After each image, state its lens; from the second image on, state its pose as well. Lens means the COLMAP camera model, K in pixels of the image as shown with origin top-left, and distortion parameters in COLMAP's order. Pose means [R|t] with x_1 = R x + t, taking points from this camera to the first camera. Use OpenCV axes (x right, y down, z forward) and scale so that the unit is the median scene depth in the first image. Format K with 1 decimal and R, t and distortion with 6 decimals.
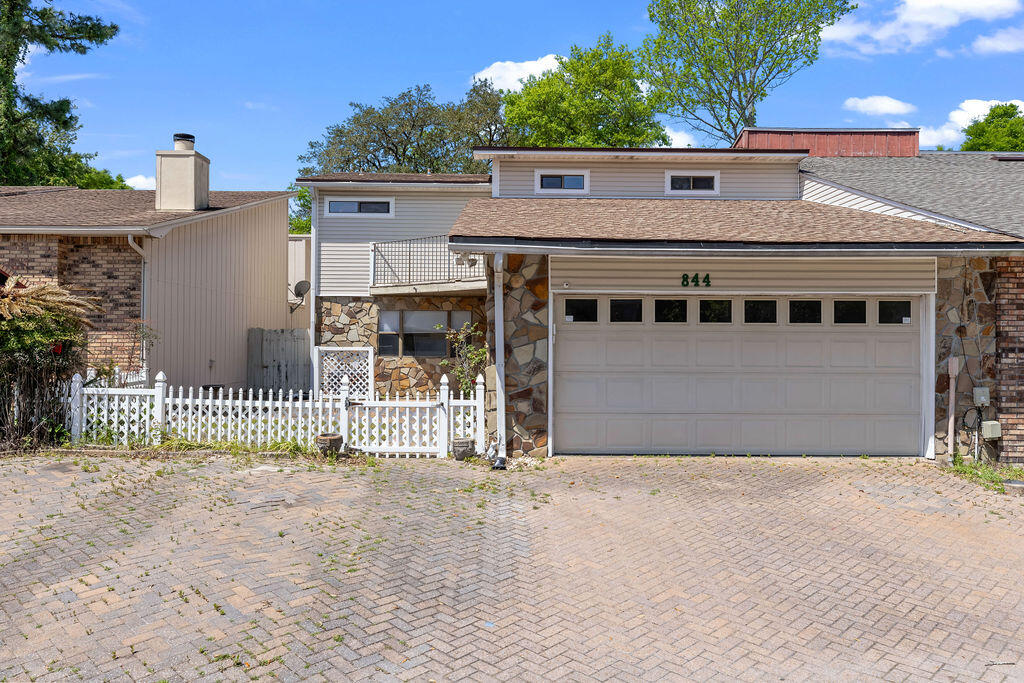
lens RADIAL K [[819.4, 0, 511.2], [0, 819.4, 337.8], [0, 0, 1]] dist [-0.006251, 0.004906]
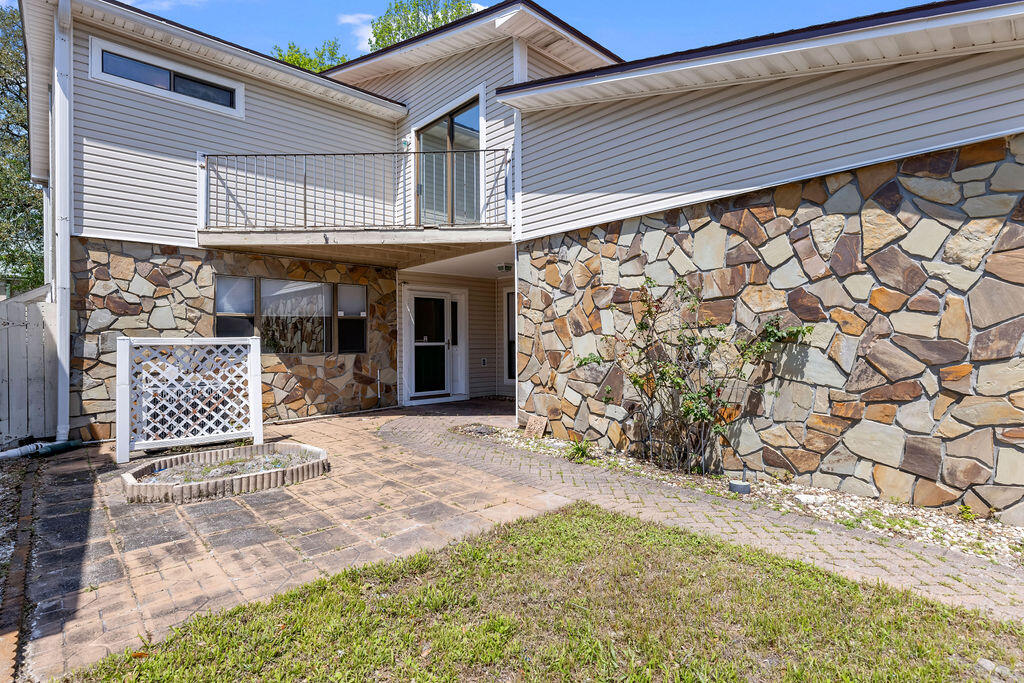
lens RADIAL K [[505.1, 0, 510.8], [0, 505.1, 340.5], [0, 0, 1]] dist [-0.002284, 0.001271]
pose [[0.738371, -0.012852, 0.674273, -0.247798], [0.013407, 0.999901, 0.004378, 0.013290], [-0.674262, 0.005807, 0.738470, 0.604484]]
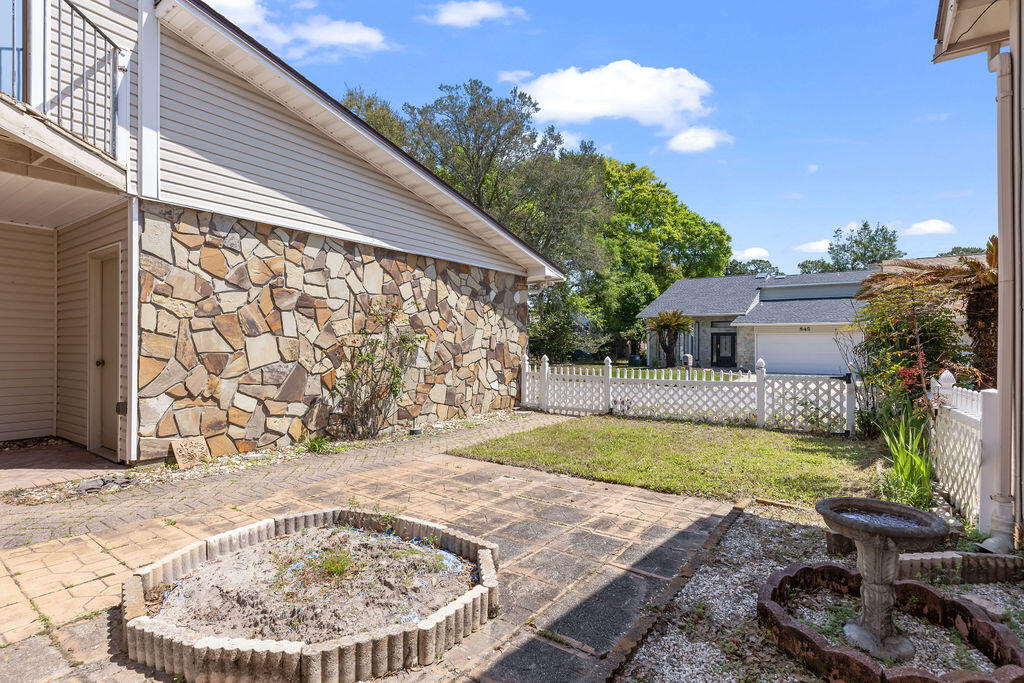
lens RADIAL K [[505.1, 0, 510.9], [0, 505.1, 349.8], [0, 0, 1]] dist [-0.002284, 0.001271]
pose [[-0.811192, -0.015890, 0.584563, -0.337023], [-0.010781, 0.999867, 0.012219, 0.016509], [-0.584680, 0.003609, -0.811256, 1.262730]]
